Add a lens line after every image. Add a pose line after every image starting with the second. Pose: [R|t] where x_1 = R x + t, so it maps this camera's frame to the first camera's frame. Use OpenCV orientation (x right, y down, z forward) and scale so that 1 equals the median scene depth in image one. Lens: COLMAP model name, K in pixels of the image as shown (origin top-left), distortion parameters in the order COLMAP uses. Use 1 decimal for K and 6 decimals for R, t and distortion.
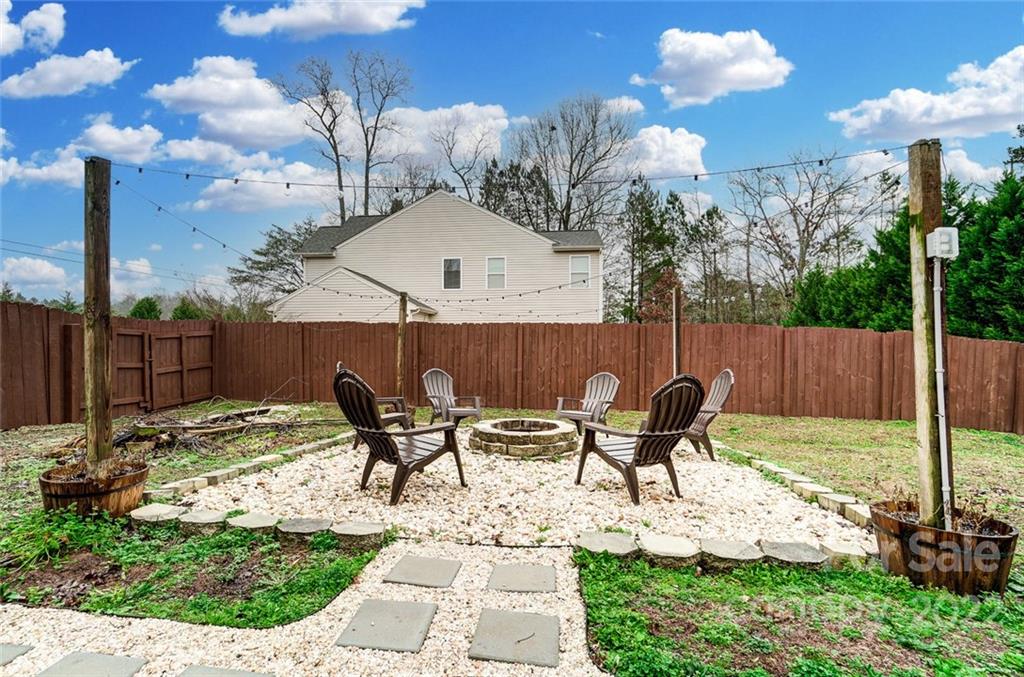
lens RADIAL K [[468.8, 0, 525.8], [0, 468.8, 371.4], [0, 0, 1]] dist [-0.004295, 0.000749]
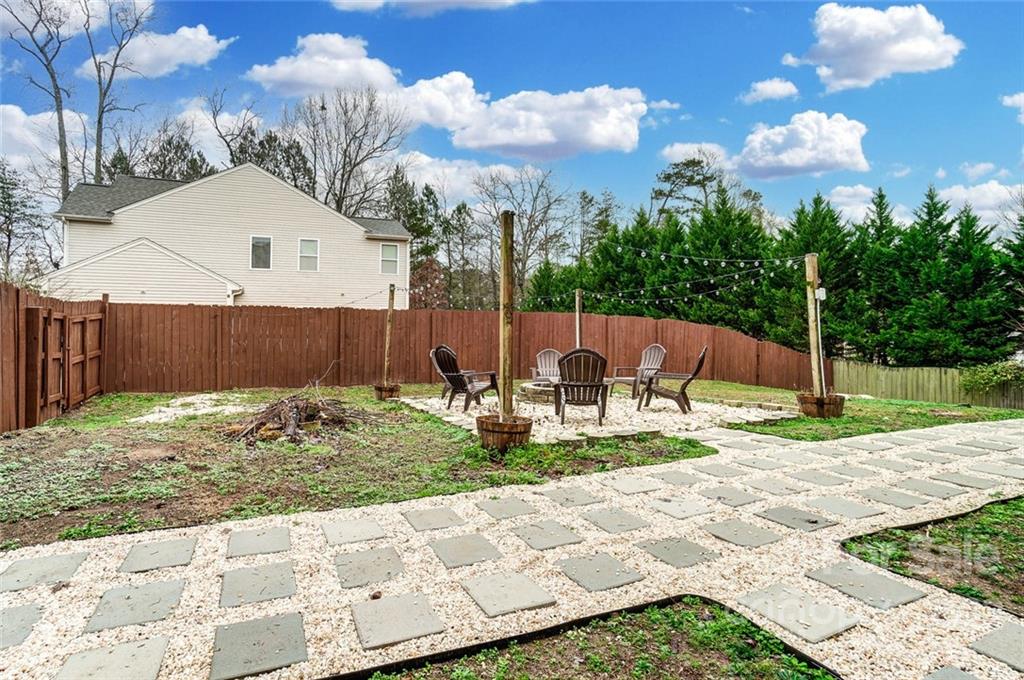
lens RADIAL K [[449.1, 0, 510.2], [0, 449.1, 335.5], [0, 0, 1]] dist [-0.003781, 0.000342]
pose [[0.884977, -0.010265, 0.465522, -0.338637], [0.026797, 0.999223, -0.028909, -0.001867], [-0.464863, 0.038059, 0.884564, -0.076877]]
